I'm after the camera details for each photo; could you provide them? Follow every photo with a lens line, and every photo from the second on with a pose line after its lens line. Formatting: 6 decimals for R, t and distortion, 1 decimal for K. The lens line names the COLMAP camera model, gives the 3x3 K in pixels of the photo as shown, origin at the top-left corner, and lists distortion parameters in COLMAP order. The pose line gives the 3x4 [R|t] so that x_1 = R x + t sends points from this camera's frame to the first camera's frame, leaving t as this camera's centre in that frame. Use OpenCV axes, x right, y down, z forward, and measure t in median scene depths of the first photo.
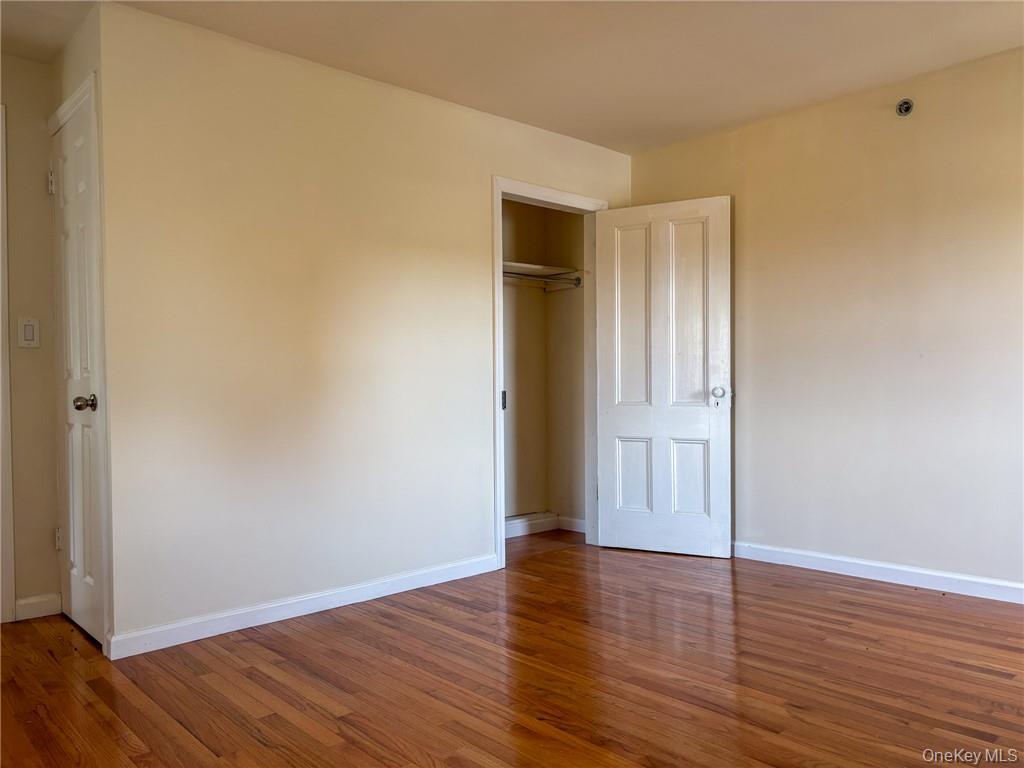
lens RADIAL K [[773.9, 0, 511.0], [0, 773.9, 386.7], [0, 0, 1]] dist [0.014863, 0.003803]
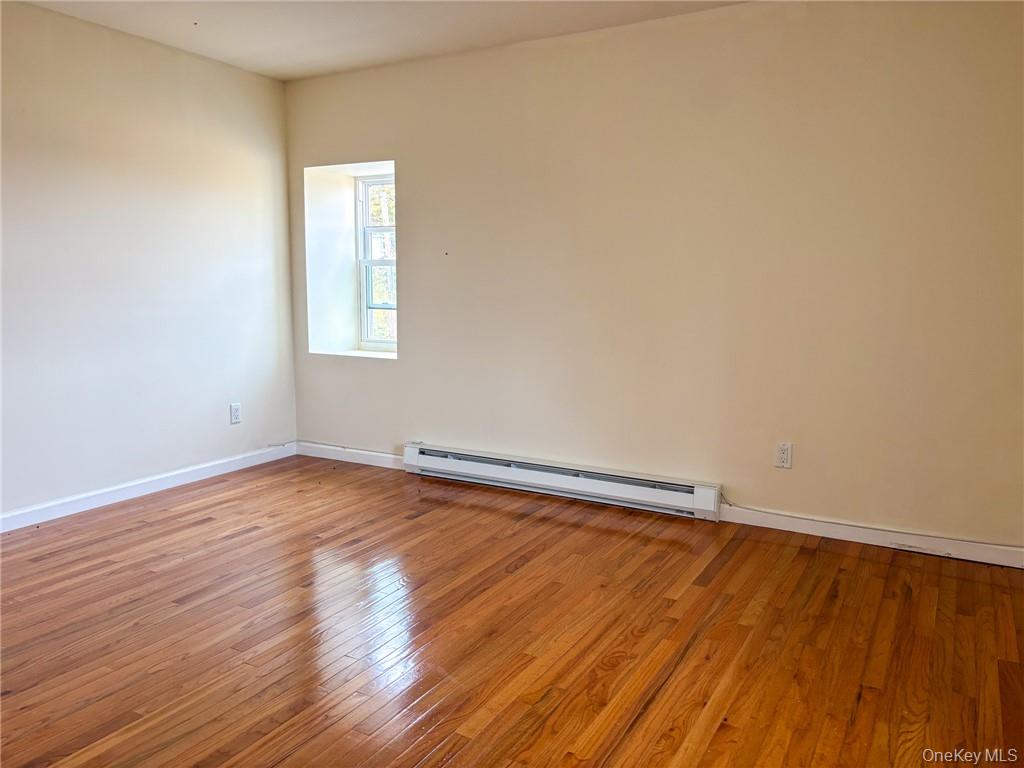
lens RADIAL K [[773.9, 0, 511.0], [0, 773.9, 384.4], [0, 0, 1]] dist [0.014863, 0.003803]
pose [[-0.312541, -0.113108, 0.943146, -0.730370], [-0.000588, 0.992908, 0.118881, -0.059590], [-0.949904, 0.036601, -0.310391, 0.845144]]
